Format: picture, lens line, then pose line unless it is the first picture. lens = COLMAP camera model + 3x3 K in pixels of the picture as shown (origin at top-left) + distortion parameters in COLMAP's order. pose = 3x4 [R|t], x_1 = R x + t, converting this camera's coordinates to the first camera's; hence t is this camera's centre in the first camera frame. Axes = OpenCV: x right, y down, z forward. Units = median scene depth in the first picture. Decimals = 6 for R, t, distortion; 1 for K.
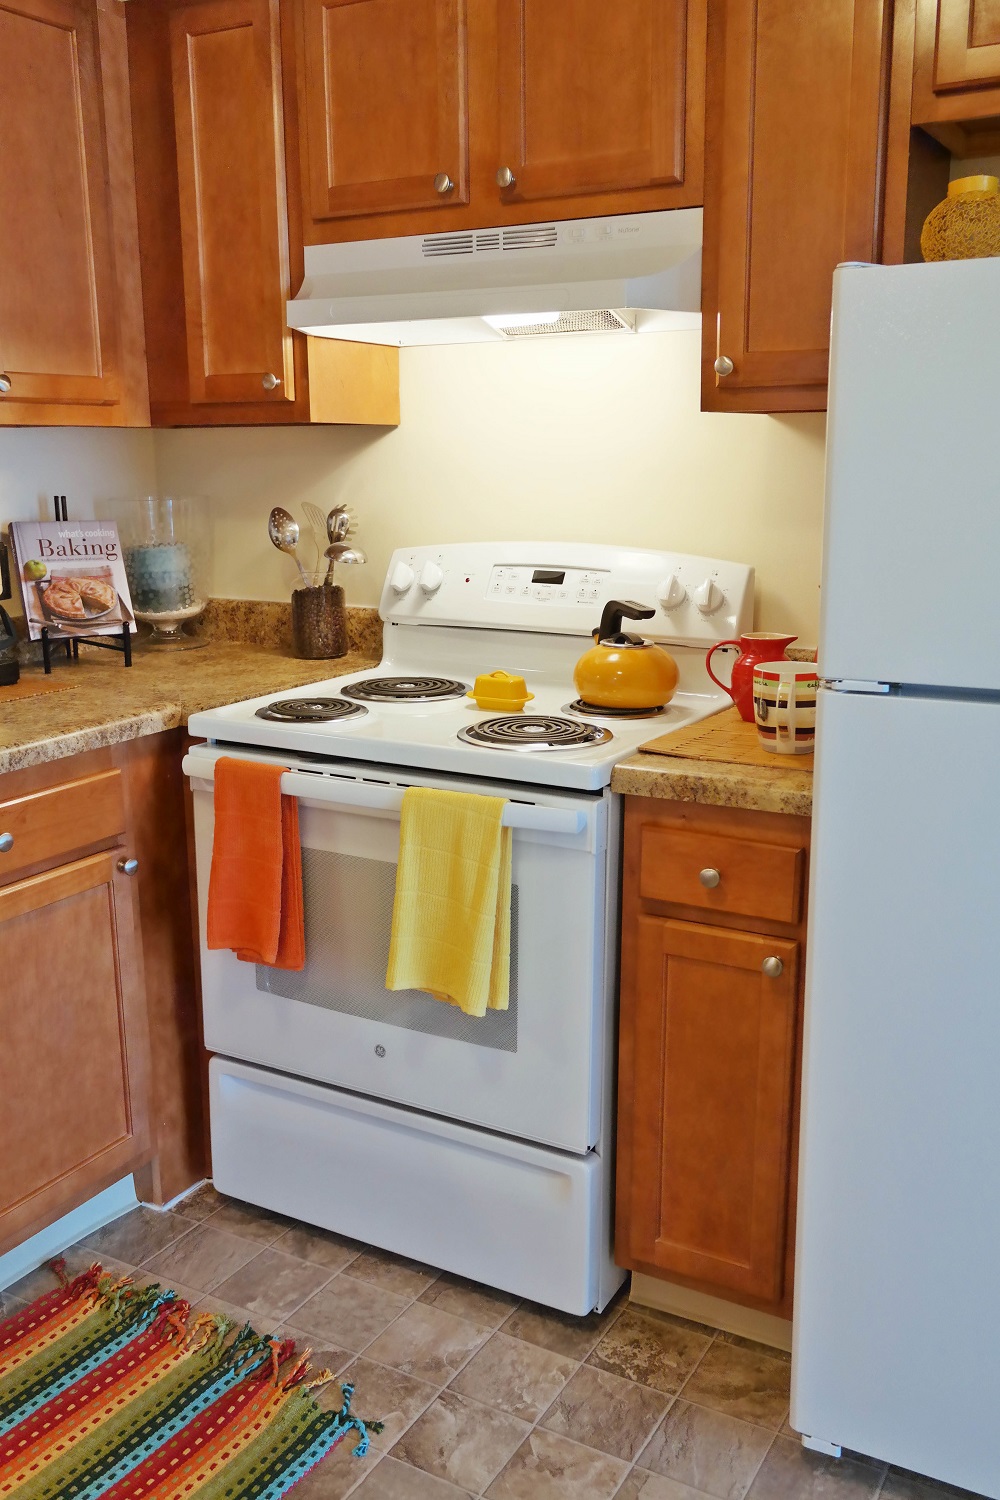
lens RADIAL K [[1341.9, 0, 497.1], [0, 1341.9, 742.1], [0, 0, 1]] dist [0.022607, -0.004577]
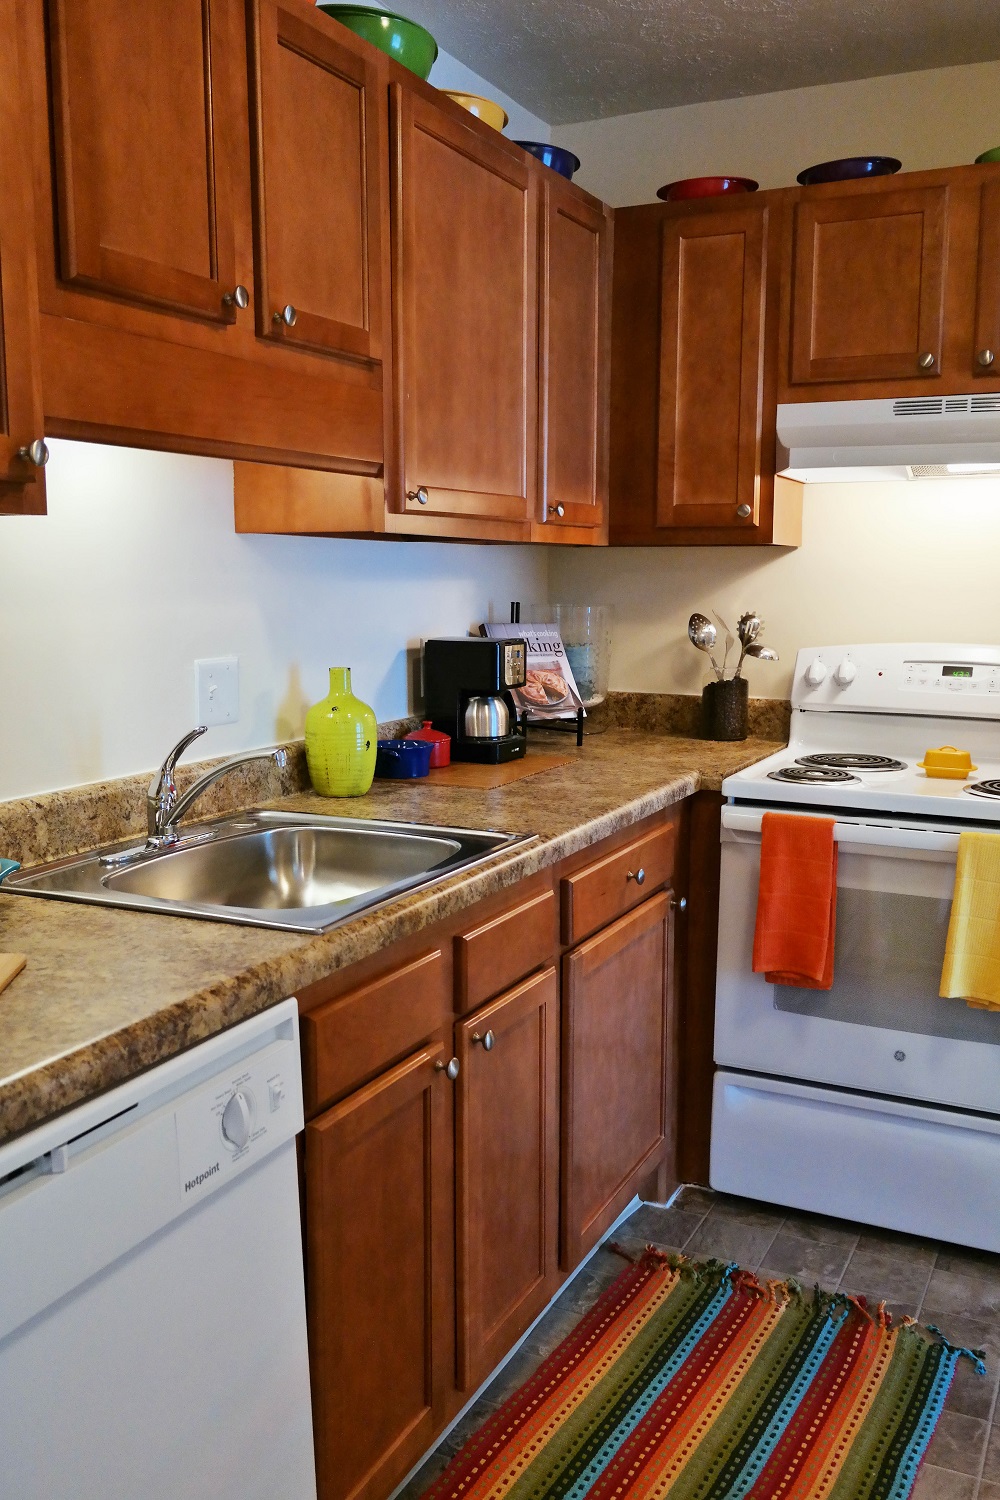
lens RADIAL K [[1341.9, 0, 503.5], [0, 1341.9, 742.2], [0, 0, 1]] dist [0.022607, -0.004577]
pose [[0.997554, 0.004234, 0.069777, -0.514610], [0.001791, 0.996289, -0.086054, 0.050793], [-0.069882, 0.085968, 0.993844, -0.198006]]
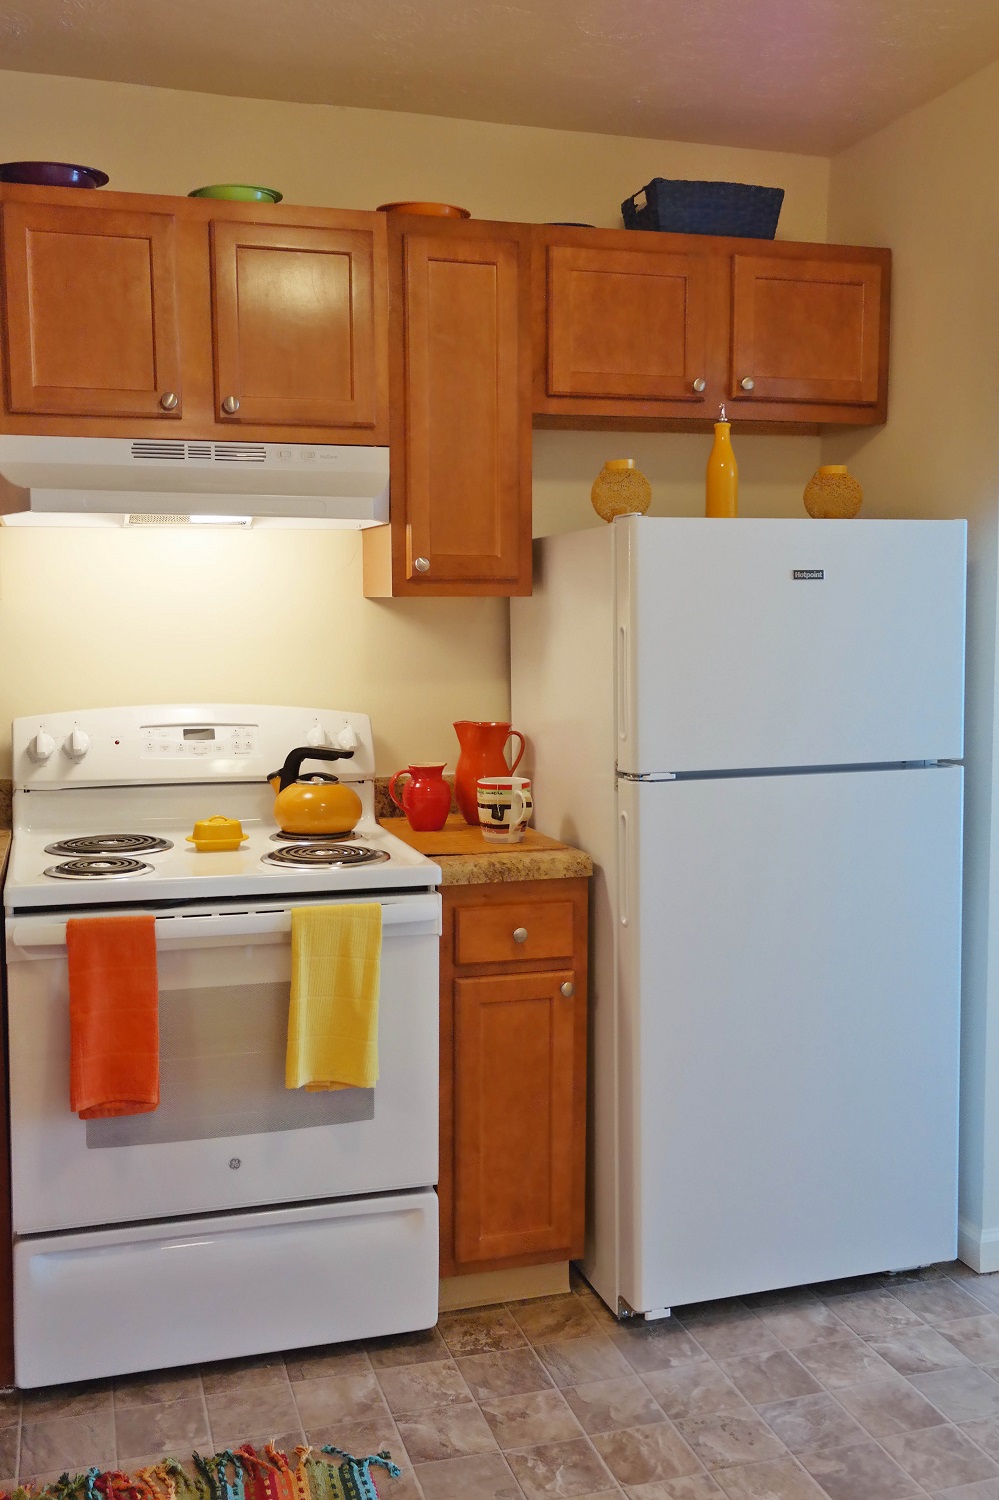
lens RADIAL K [[1422.0, 0, 502.1], [0, 1422.0, 742.7], [0, 0, 1]] dist [0.019424, 0.000000]
pose [[0.690389, -0.064672, 0.720542, -0.733396], [0.151058, 0.986929, -0.056155, -0.010978], [-0.707491, 0.147613, 0.691134, -0.009387]]
